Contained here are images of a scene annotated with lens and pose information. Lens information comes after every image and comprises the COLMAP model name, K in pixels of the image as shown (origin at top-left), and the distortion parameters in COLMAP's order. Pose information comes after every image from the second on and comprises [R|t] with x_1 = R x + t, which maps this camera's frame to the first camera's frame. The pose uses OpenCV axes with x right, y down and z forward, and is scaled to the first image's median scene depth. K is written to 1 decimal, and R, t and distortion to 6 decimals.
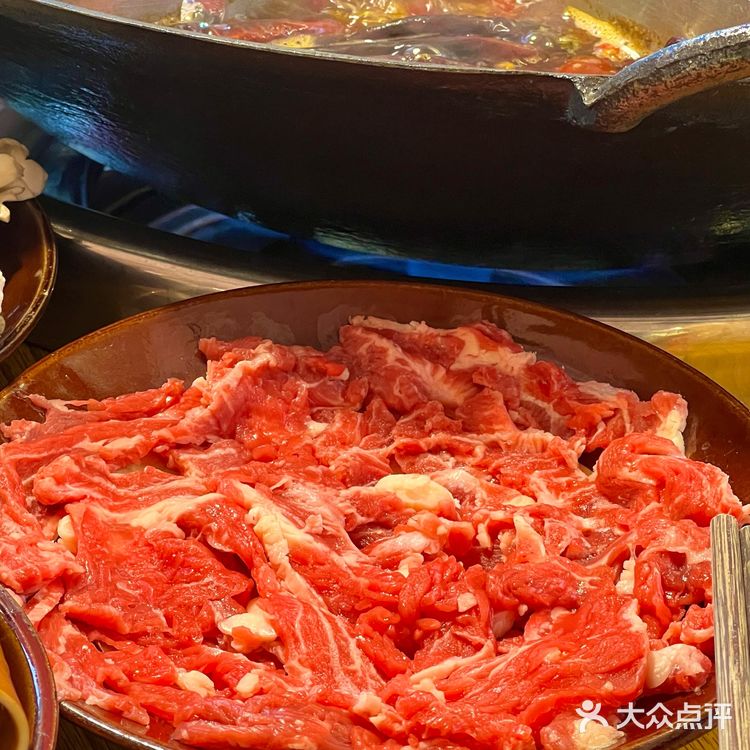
lens RADIAL K [[2891.2, 0, 372.9], [0, 2891.2, 374.7], [0, 0, 1]] dist [-0.125625, 0.000000]
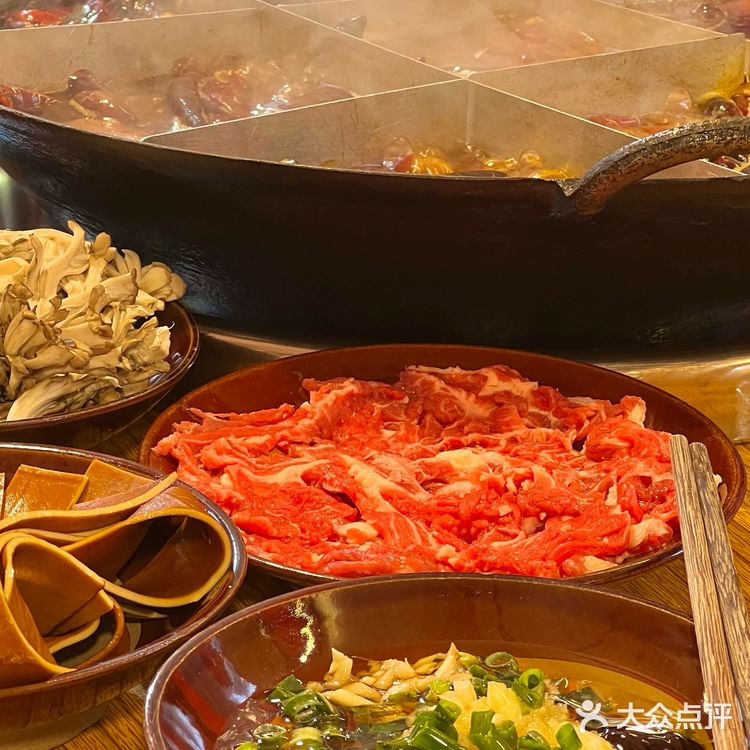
lens RADIAL K [[2891.2, 0, 376.5], [0, 2891.2, 375.1], [0, 0, 1]] dist [-0.125625, 0.000000]
pose [[0.999015, -0.030452, 0.032272, -0.074269], [0.035728, 0.983367, -0.178081, 0.257361], [-0.026312, 0.179058, 0.983487, -0.434912]]
